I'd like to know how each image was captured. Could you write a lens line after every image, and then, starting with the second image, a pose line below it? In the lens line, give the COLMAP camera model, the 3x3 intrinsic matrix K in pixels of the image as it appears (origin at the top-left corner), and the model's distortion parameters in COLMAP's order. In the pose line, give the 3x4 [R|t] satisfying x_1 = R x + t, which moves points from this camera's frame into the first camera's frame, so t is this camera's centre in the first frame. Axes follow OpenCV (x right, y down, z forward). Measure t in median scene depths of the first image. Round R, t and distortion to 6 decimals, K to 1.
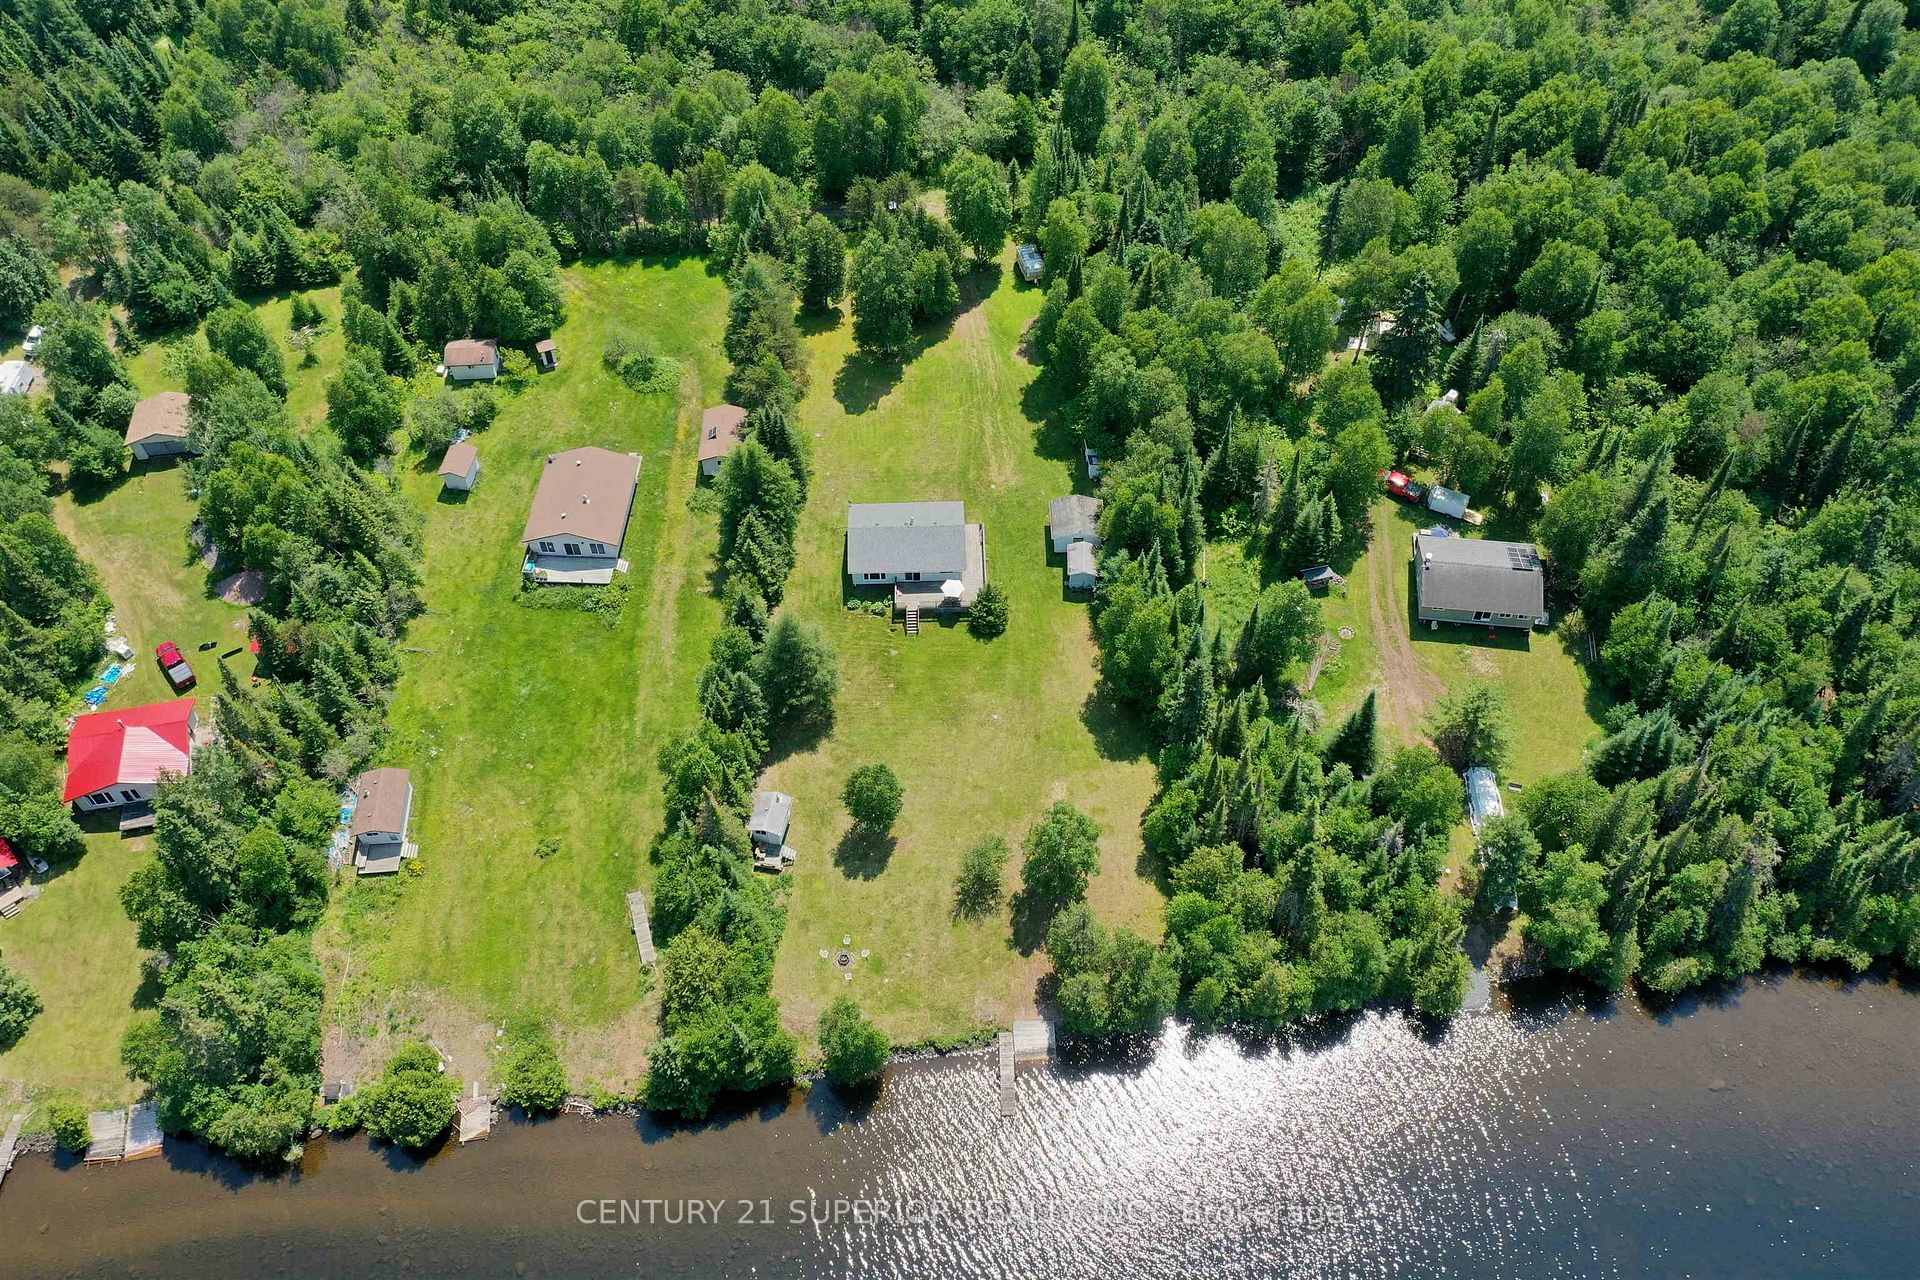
lens RADIAL K [[1519.5, 0, 958.8], [0, 1519.5, 649.5], [0, 0, 1]] dist [-0.004513, -0.004041]
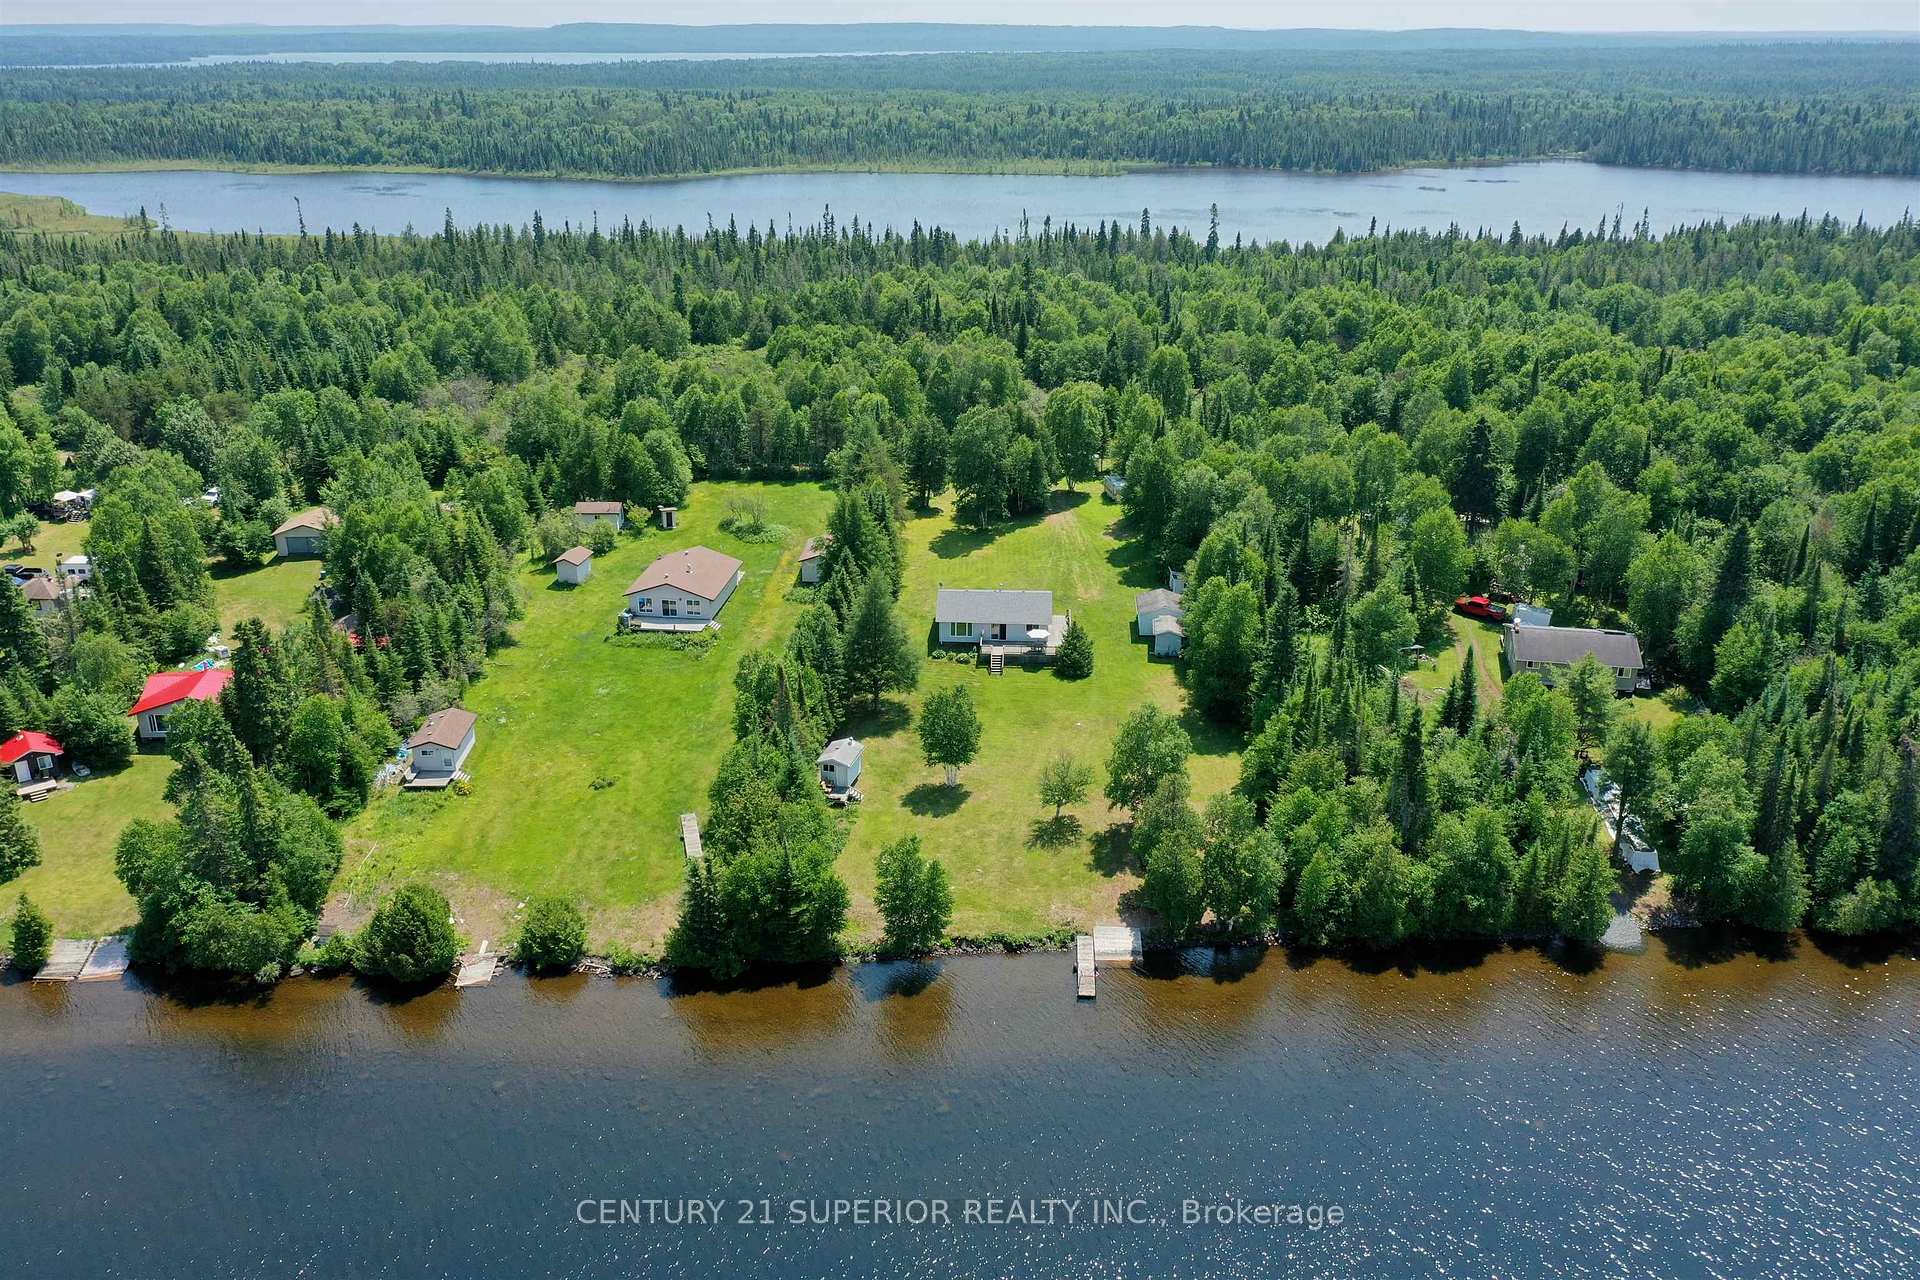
lens RADIAL K [[1519.5, 0, 952.3], [0, 1519.5, 655.7], [0, 0, 1]] dist [-0.004513, -0.004041]
pose [[0.997201, 0.045327, -0.059456, -0.000527], [-0.068611, 0.870744, -0.486927, 0.488417], [0.029700, 0.489643, 0.871417, 0.134798]]
